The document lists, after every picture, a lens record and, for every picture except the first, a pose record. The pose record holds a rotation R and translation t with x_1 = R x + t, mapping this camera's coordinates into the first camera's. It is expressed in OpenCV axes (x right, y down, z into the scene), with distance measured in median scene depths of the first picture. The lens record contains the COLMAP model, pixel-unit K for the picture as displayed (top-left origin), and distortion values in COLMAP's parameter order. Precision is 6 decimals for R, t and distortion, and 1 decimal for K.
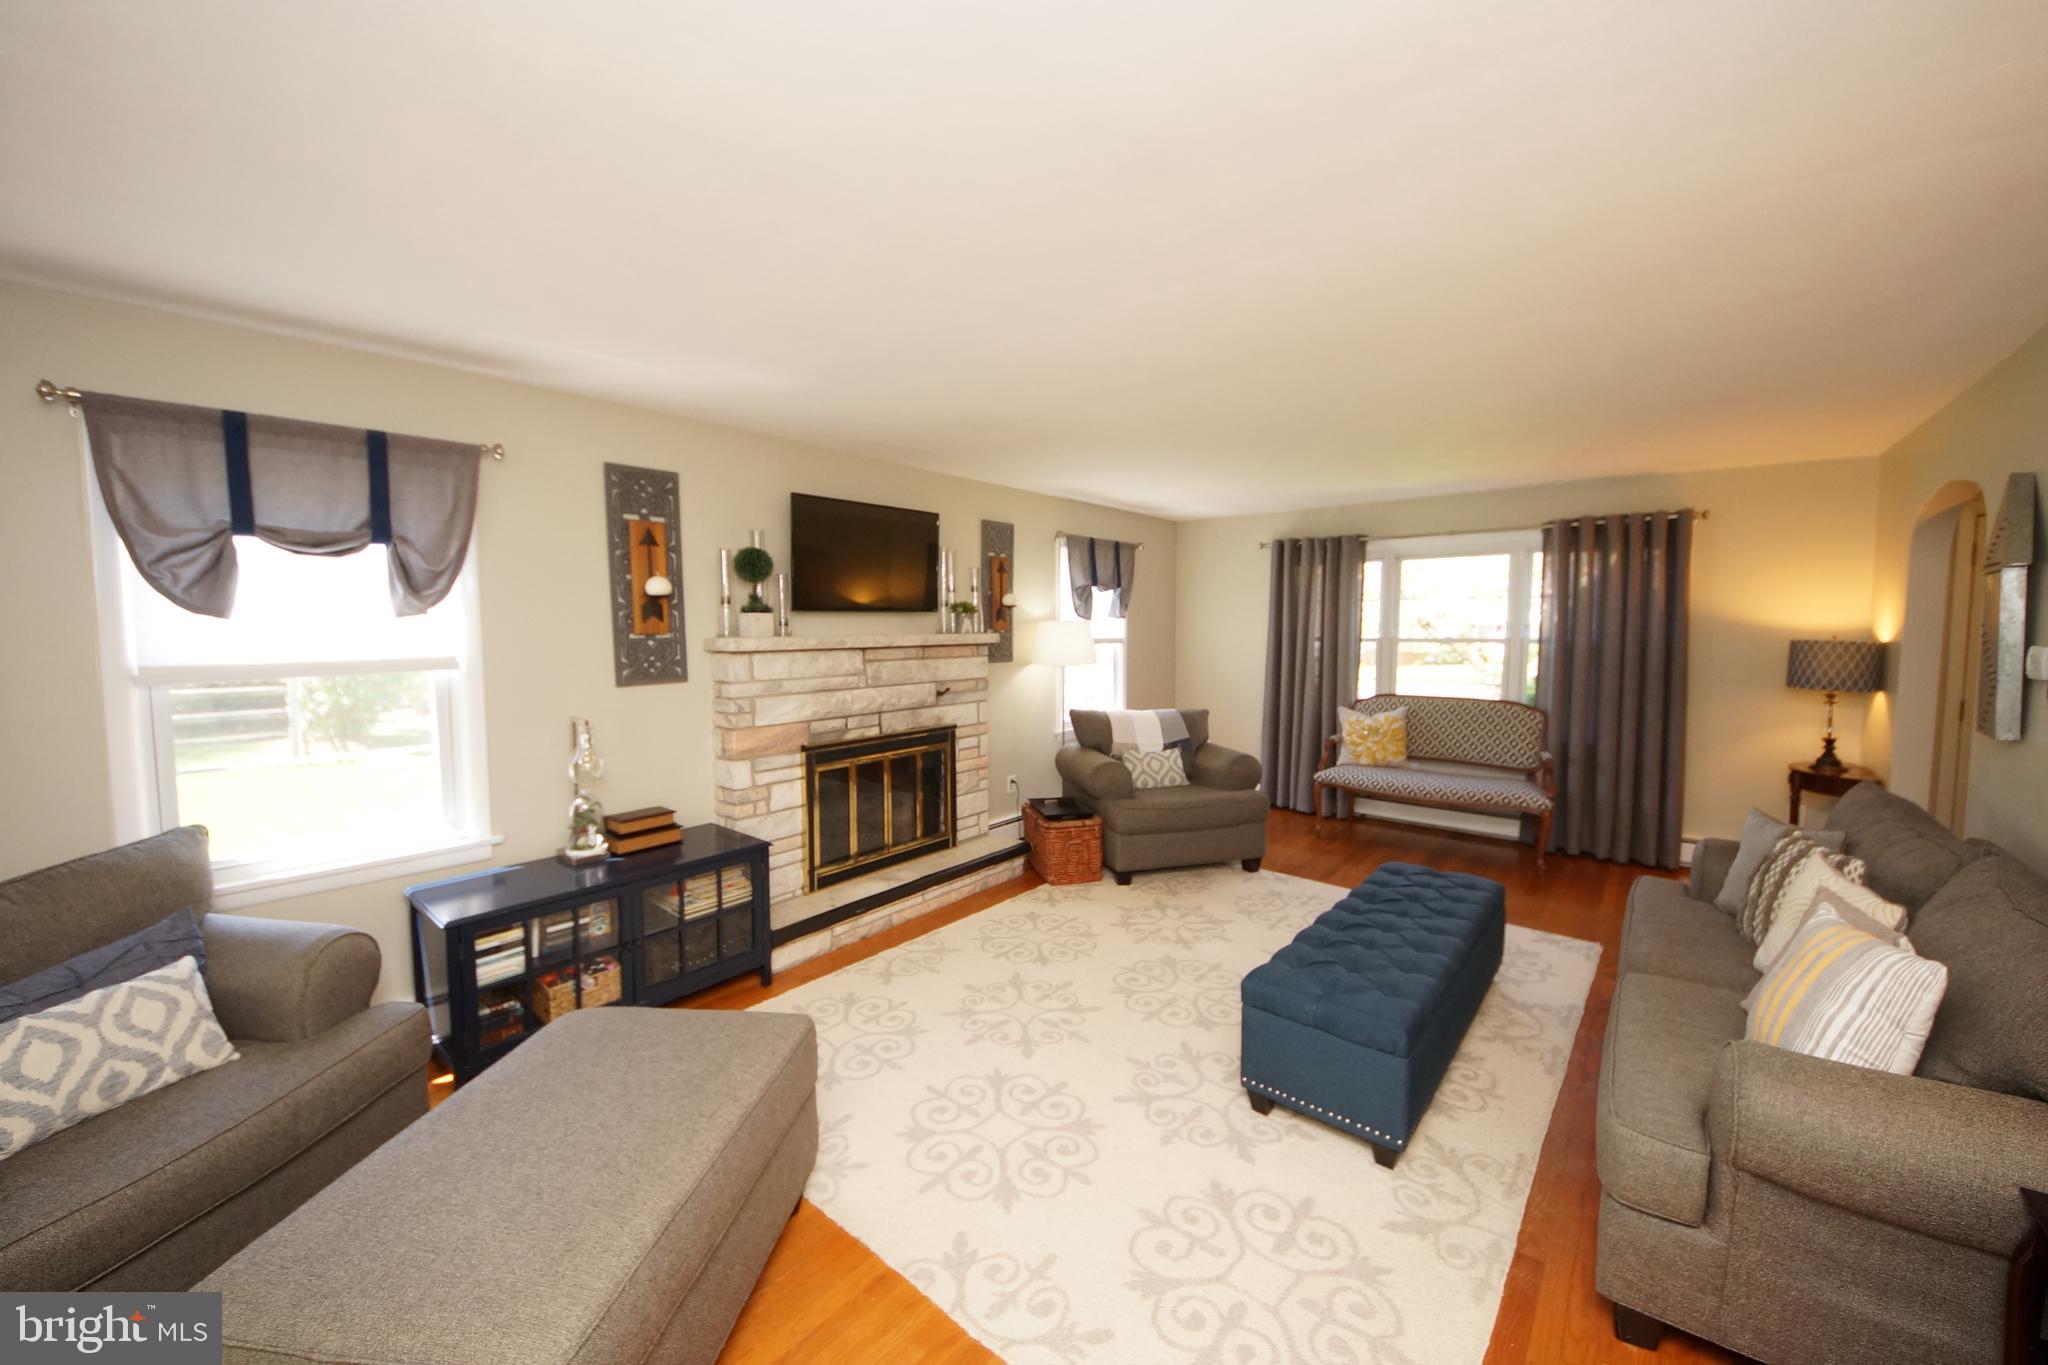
lens RADIAL K [[730.6, 0, 1022.1], [0, 730.6, 673.6], [0, 0, 1]] dist [0.042668, -0.023349]
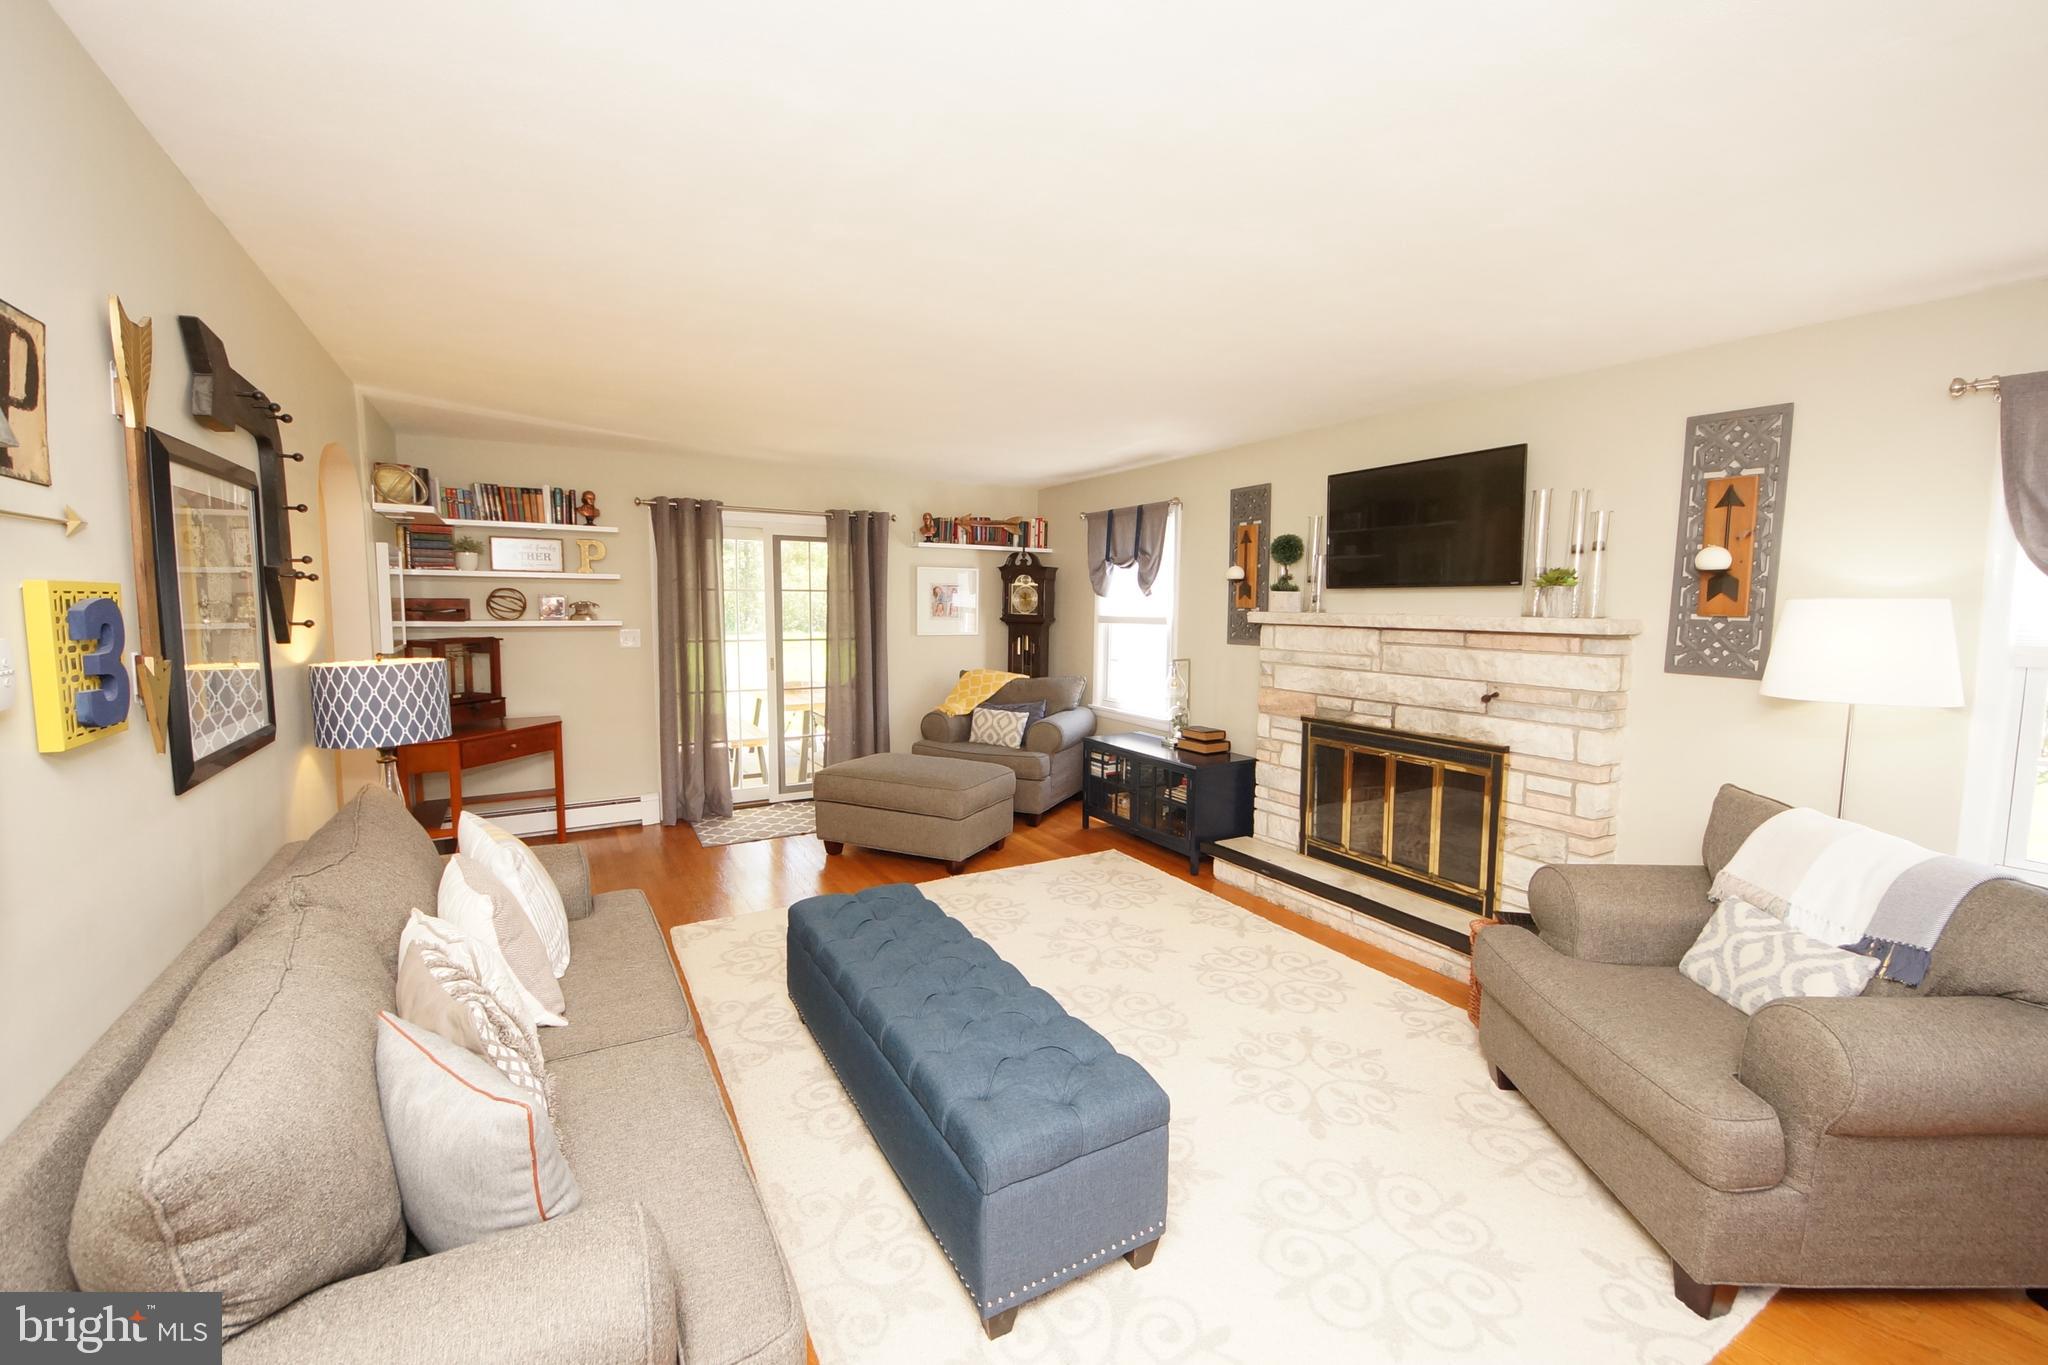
lens RADIAL K [[776.3, 0, 1033.7], [0, 776.3, 668.6], [0, 0, 1]] dist [0.000020, -0.000069]
pose [[-0.286899, 0.082917, -0.954366, 0.845946], [-0.075911, 0.991146, 0.108932, -0.058884], [0.954948, 0.103699, -0.278065, 0.887080]]
